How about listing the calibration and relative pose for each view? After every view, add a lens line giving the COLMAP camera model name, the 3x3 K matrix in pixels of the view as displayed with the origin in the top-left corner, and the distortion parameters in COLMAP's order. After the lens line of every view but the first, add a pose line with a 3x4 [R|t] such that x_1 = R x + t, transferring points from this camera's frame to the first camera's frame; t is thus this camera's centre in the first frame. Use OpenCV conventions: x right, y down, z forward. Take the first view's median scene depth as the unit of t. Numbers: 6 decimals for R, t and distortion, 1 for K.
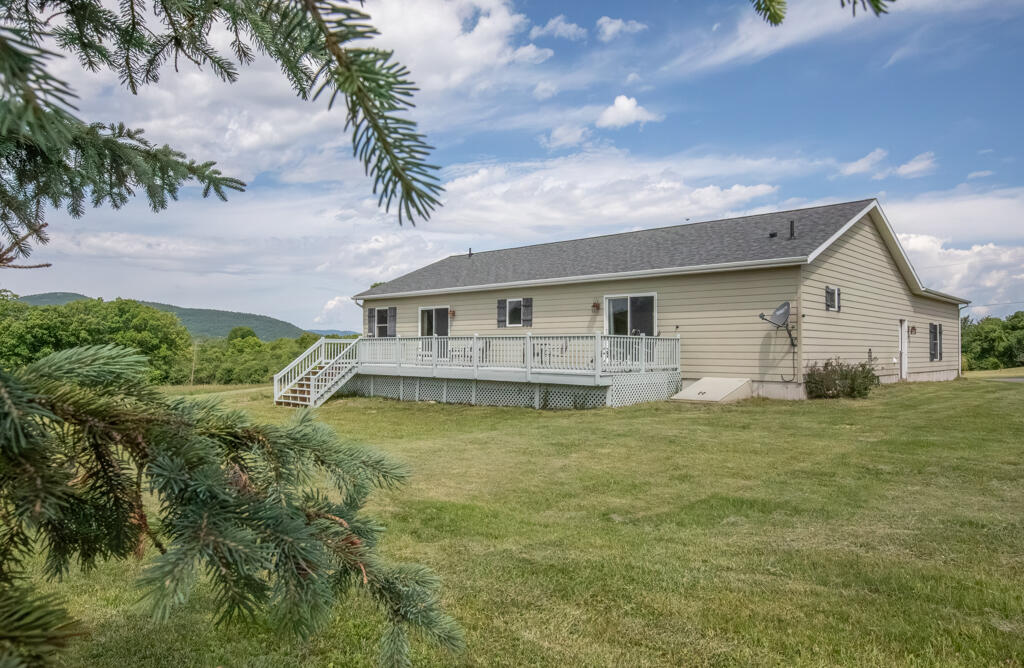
lens RADIAL K [[728.4, 0, 510.3], [0, 728.4, 320.6], [0, 0, 1]] dist [0.023127, 0.001286]
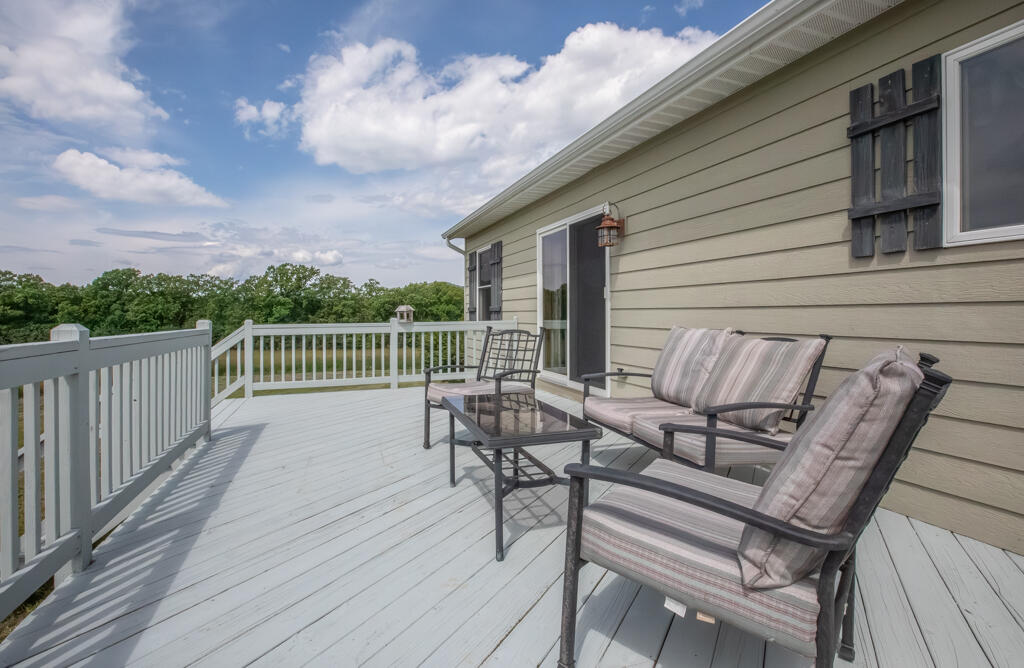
lens RADIAL K [[493.2, 0, 528.6], [0, 493.2, 310.4], [0, 0, 1]] dist [-0.000210, 0.000413]
pose [[0.923303, -0.013662, -0.383830, -0.009454], [0.026424, 0.999259, 0.027993, 0.003477], [0.383163, -0.035989, 0.922980, 0.196540]]
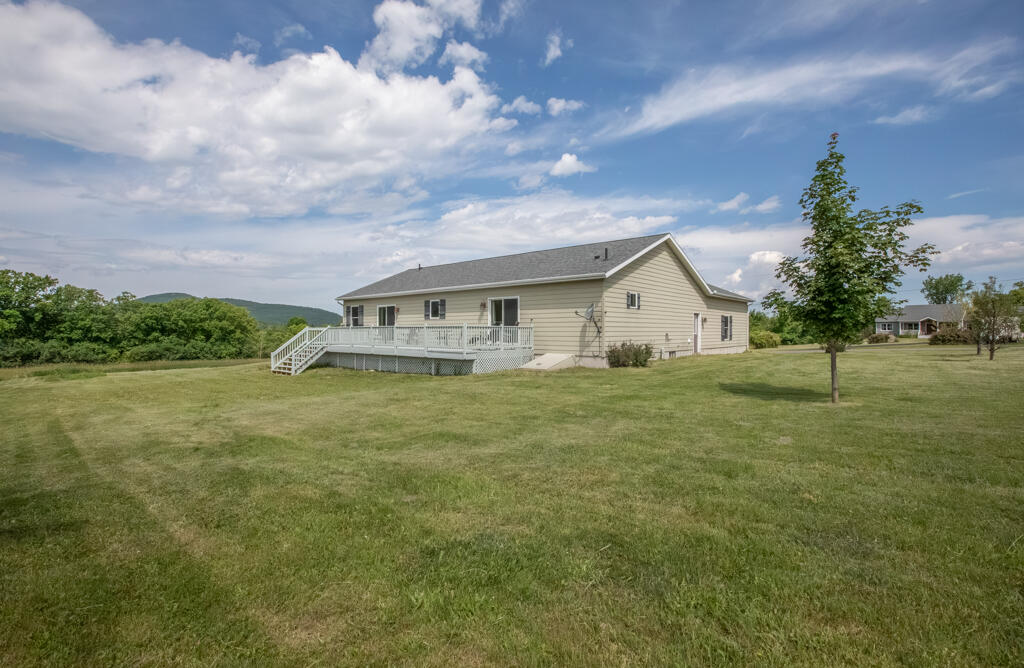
lens RADIAL K [[516.0, 0, 513.8], [0, 516.0, 320.6], [0, 0, 1]] dist [-0.032436, 0.019901]
pose [[0.999463, -0.003692, 0.032566, 0.028711], [0.003103, 0.999831, 0.018115, -0.001504], [-0.032628, -0.018004, 0.999305, -0.008423]]
